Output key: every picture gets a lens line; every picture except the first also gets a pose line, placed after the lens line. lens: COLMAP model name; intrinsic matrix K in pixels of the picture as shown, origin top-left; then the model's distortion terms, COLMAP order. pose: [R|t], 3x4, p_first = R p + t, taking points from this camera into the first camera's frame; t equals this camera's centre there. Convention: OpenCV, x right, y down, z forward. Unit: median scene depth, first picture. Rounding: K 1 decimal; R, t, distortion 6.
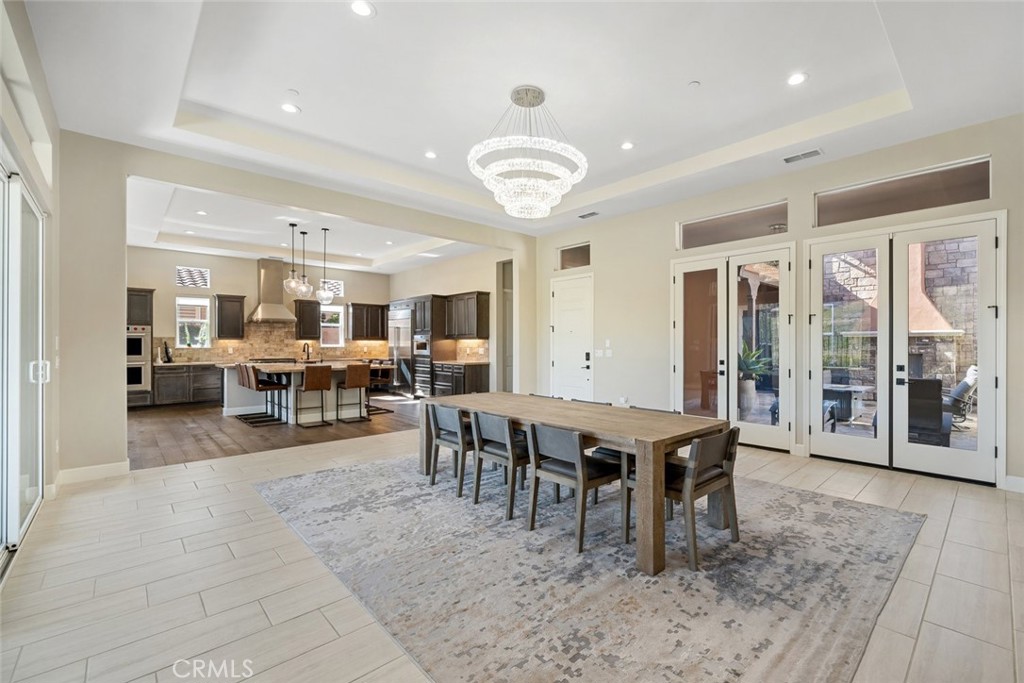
lens RADIAL K [[430.6, 0, 550.8], [0, 430.6, 342.0], [0, 0, 1]] dist [-0.010498, 0.000042]
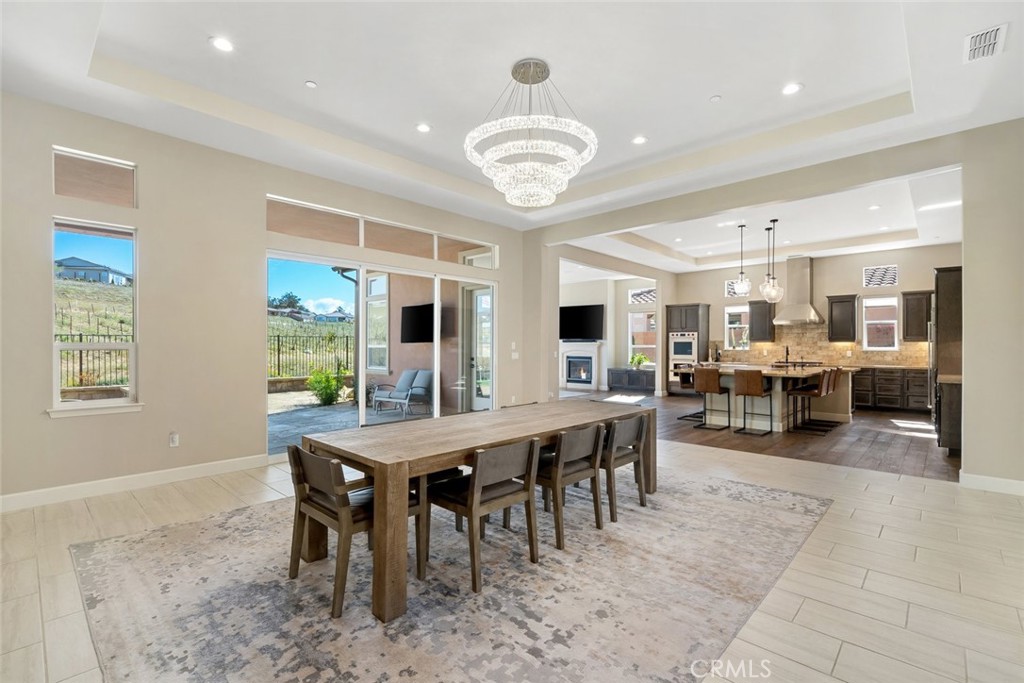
lens RADIAL K [[463.1, 0, 517.0], [0, 463.1, 346.6], [0, 0, 1]] dist [-0.003051, -0.000870]
pose [[0.048699, 0.002686, -0.998810, 0.356293], [0.001591, 0.999995, 0.002767, 0.000561], [0.998812, -0.001724, 0.048695, 0.341717]]
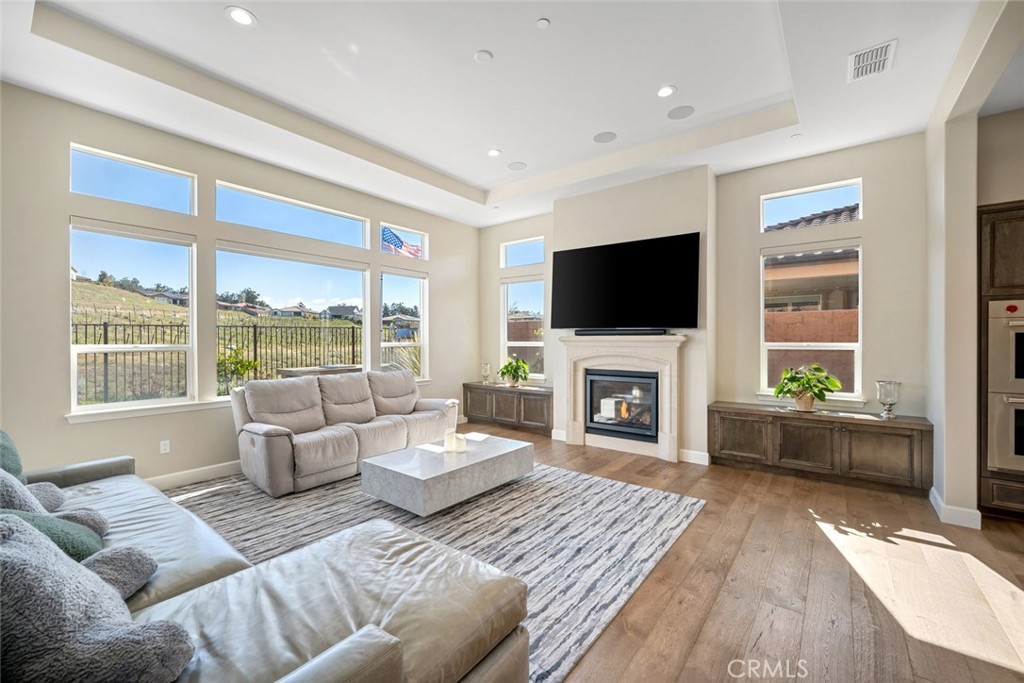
lens RADIAL K [[430.6, 0, 508.7], [0, 430.6, 345.3], [0, 0, 1]] dist [-0.010498, 0.000042]
pose [[0.135682, 0.014154, -0.990651, -0.582561], [0.003589, 0.999884, 0.014778, -0.004860], [0.990746, -0.005560, 0.135615, 0.396345]]
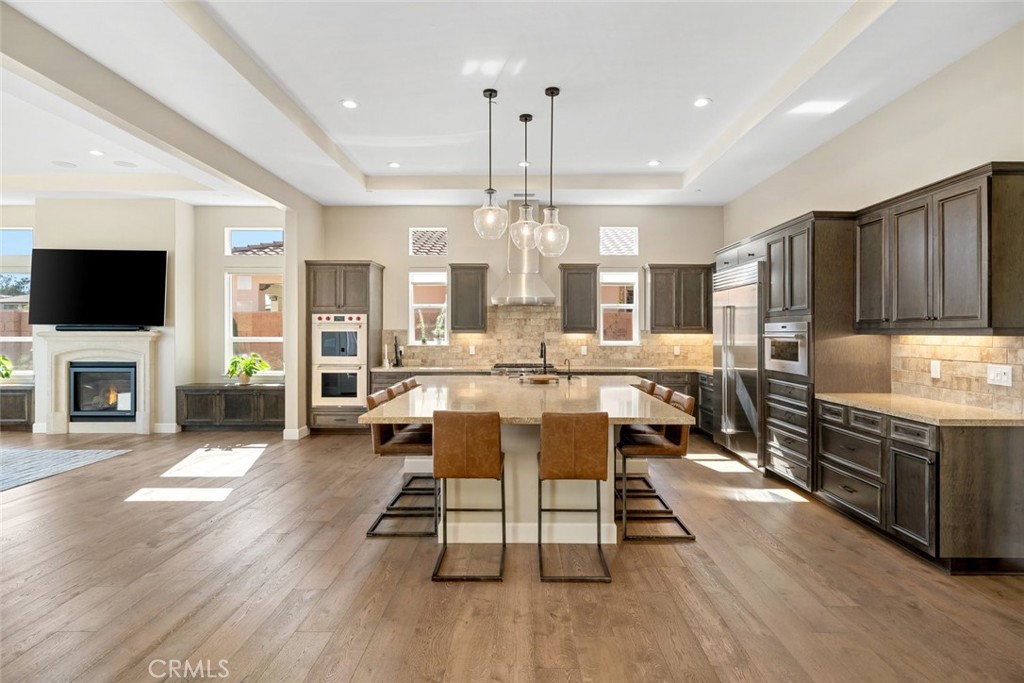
lens RADIAL K [[528.2, 0, 527.8], [0, 528.2, 334.1], [0, 0, 1]] dist [0.003568, 0.000008]
pose [[0.719462, 0.002707, -0.694526, -0.132633], [0.000307, 0.999991, 0.004215, -0.007671], [0.694531, -0.003246, 0.719455, 0.486985]]
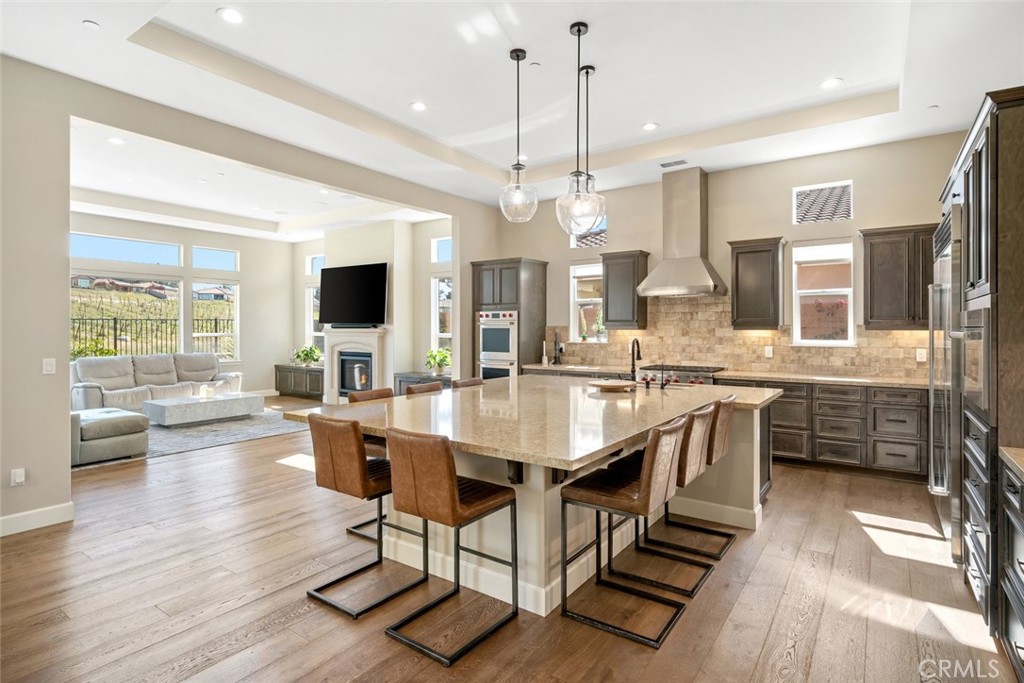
lens RADIAL K [[528.2, 0, 518.9], [0, 528.2, 327.9], [0, 0, 1]] dist [0.003568, 0.000008]
pose [[0.190862, -0.000838, -0.981616, -0.081343], [0.003251, 0.999995, -0.000222, -0.008125], [0.981611, -0.003149, 0.190864, 0.722918]]
